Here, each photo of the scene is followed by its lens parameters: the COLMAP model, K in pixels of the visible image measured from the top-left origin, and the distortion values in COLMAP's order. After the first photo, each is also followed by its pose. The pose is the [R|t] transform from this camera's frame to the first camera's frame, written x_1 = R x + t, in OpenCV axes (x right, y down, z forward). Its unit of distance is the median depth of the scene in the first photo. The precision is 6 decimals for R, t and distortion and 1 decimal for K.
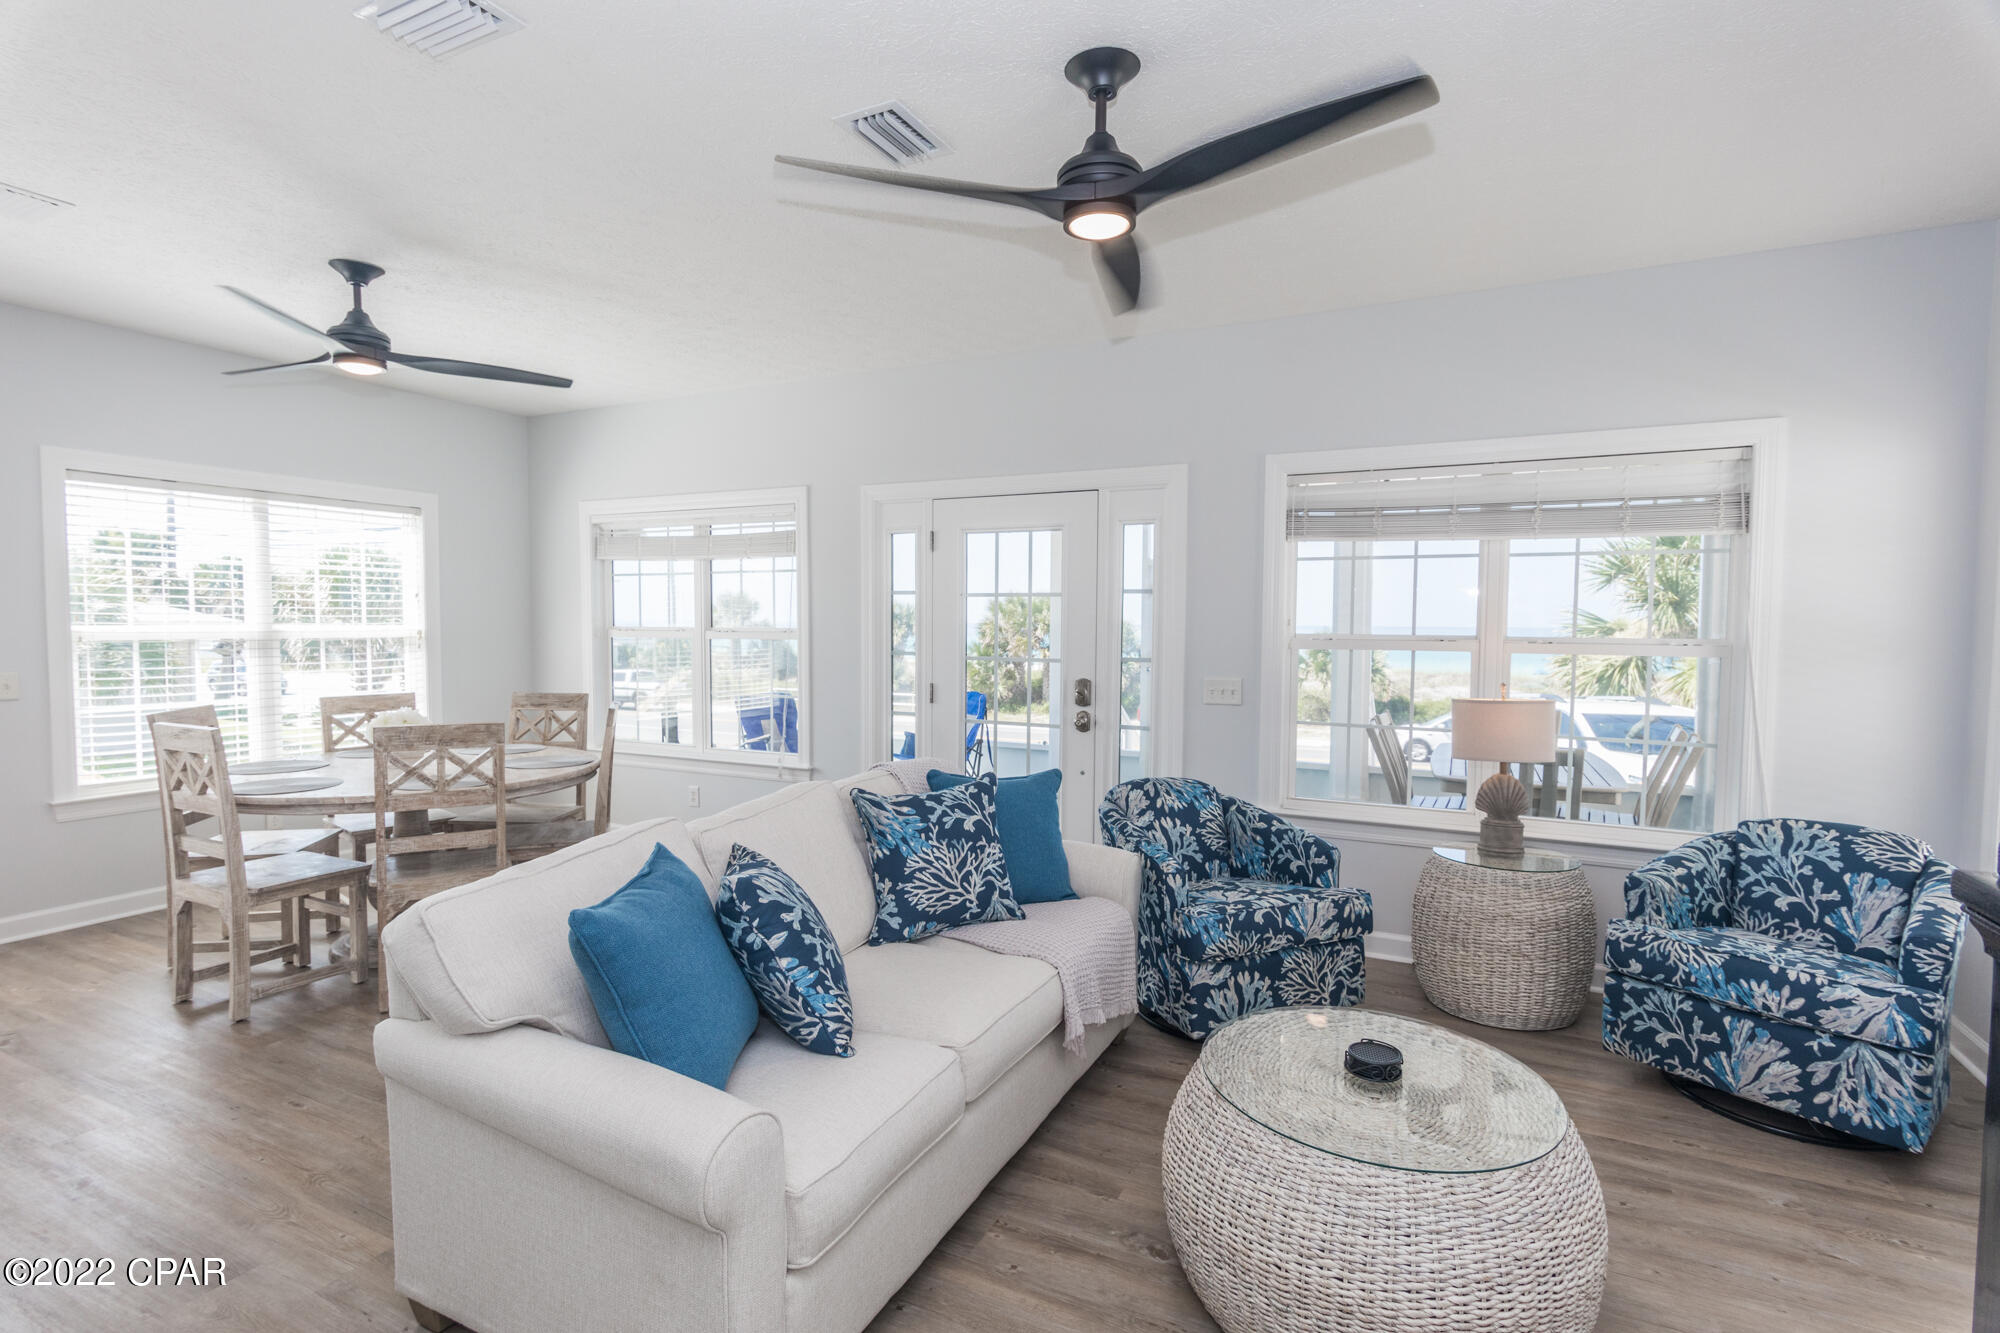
lens RADIAL K [[959.8, 0, 993.8], [0, 959.8, 666.4], [0, 0, 1]] dist [0.003507, -0.001047]
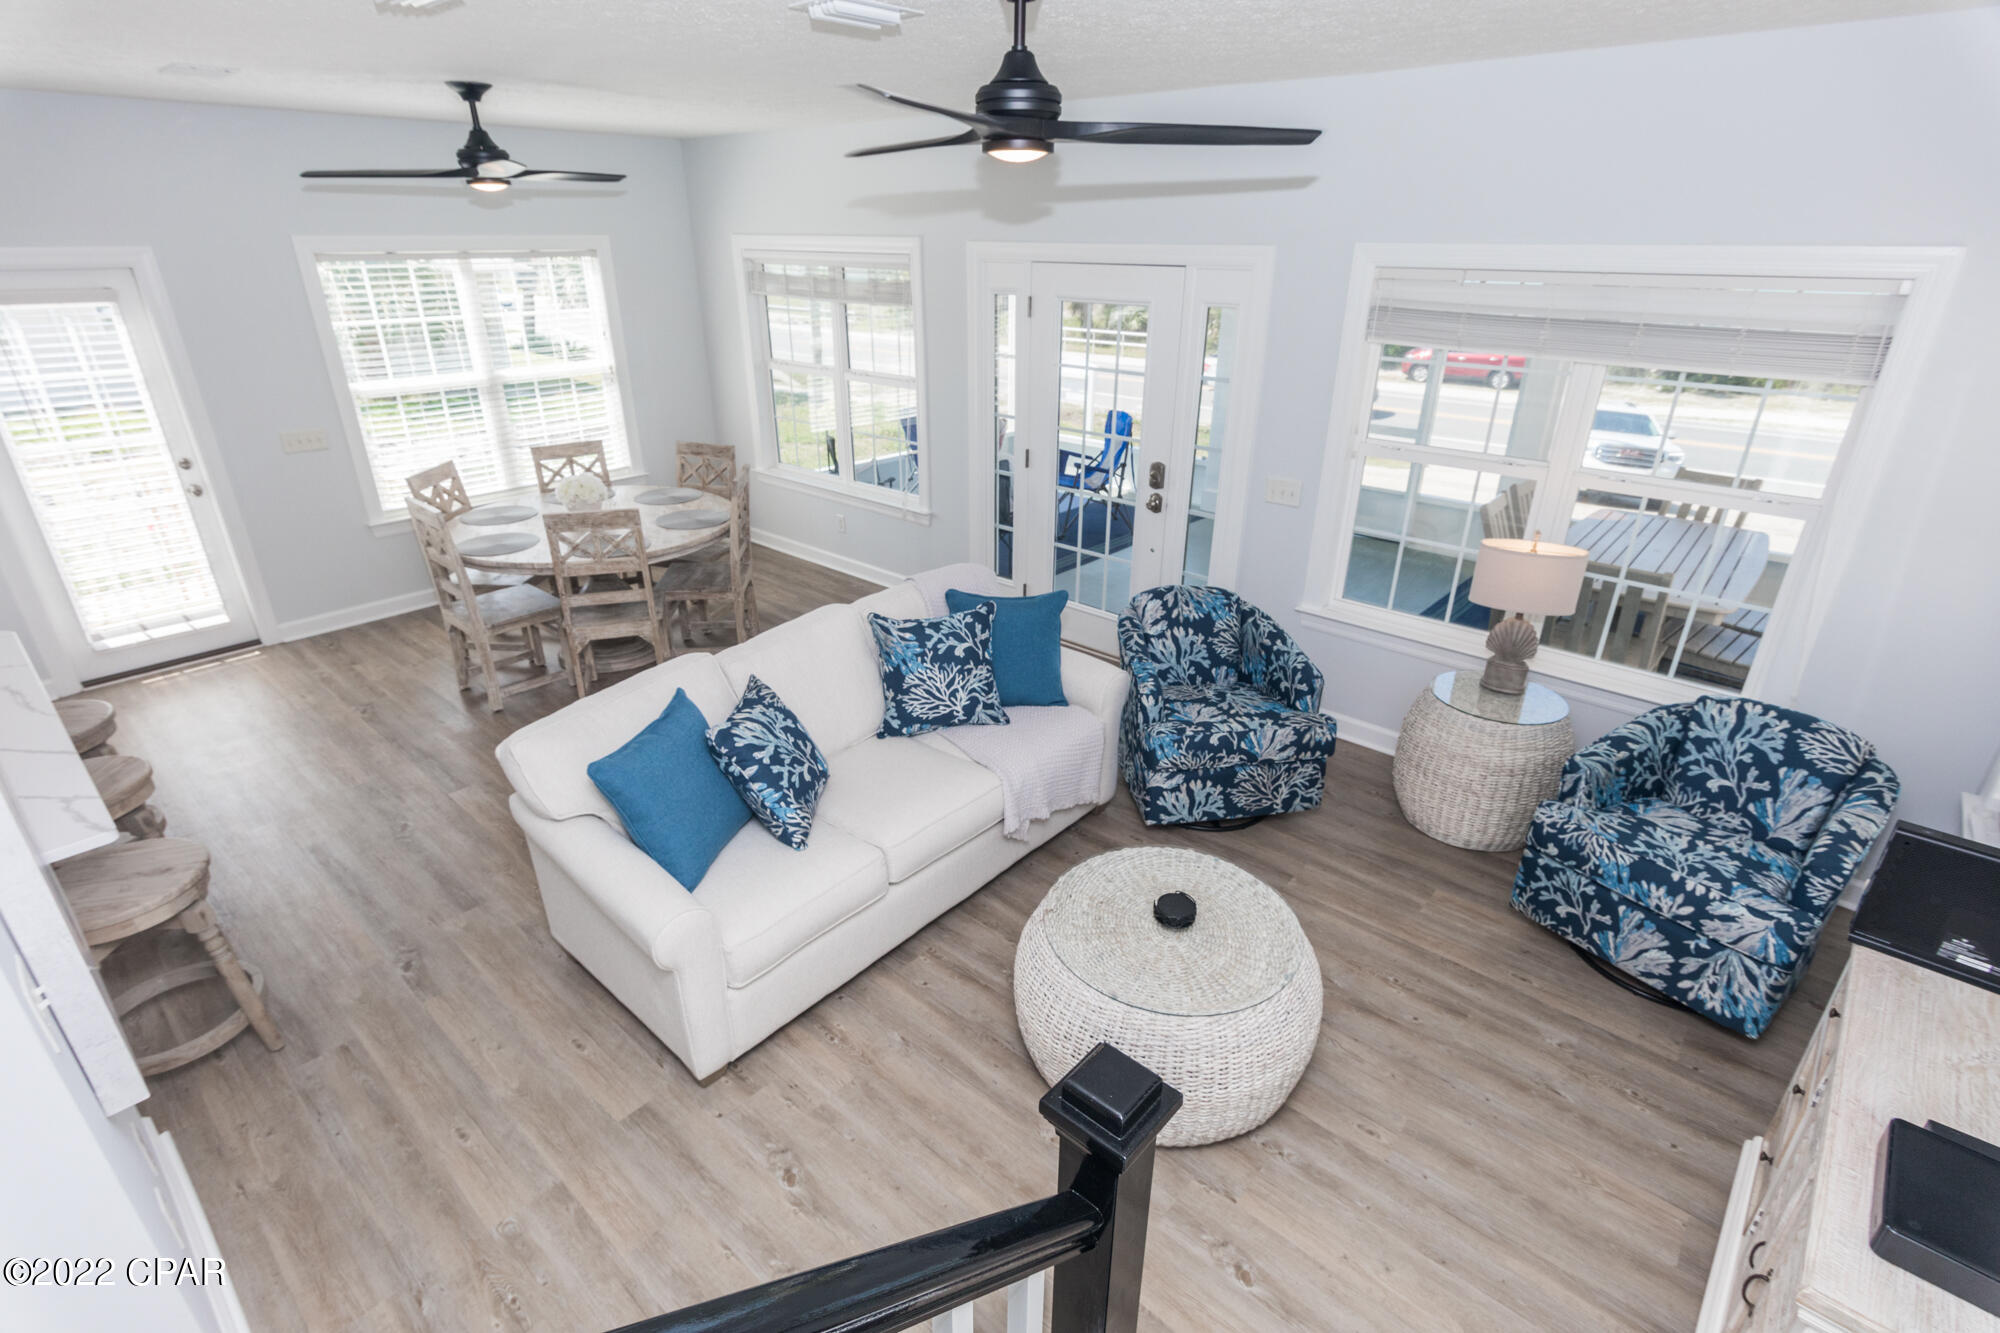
lens RADIAL K [[959.8, 0, 992.3], [0, 959.8, 668.7], [0, 0, 1]] dist [0.003507, -0.001047]
pose [[0.966040, 0.102449, -0.237213, 0.239793], [-0.006776, 0.927769, 0.373094, -0.210400], [0.258302, -0.358817, 0.896956, -0.065098]]
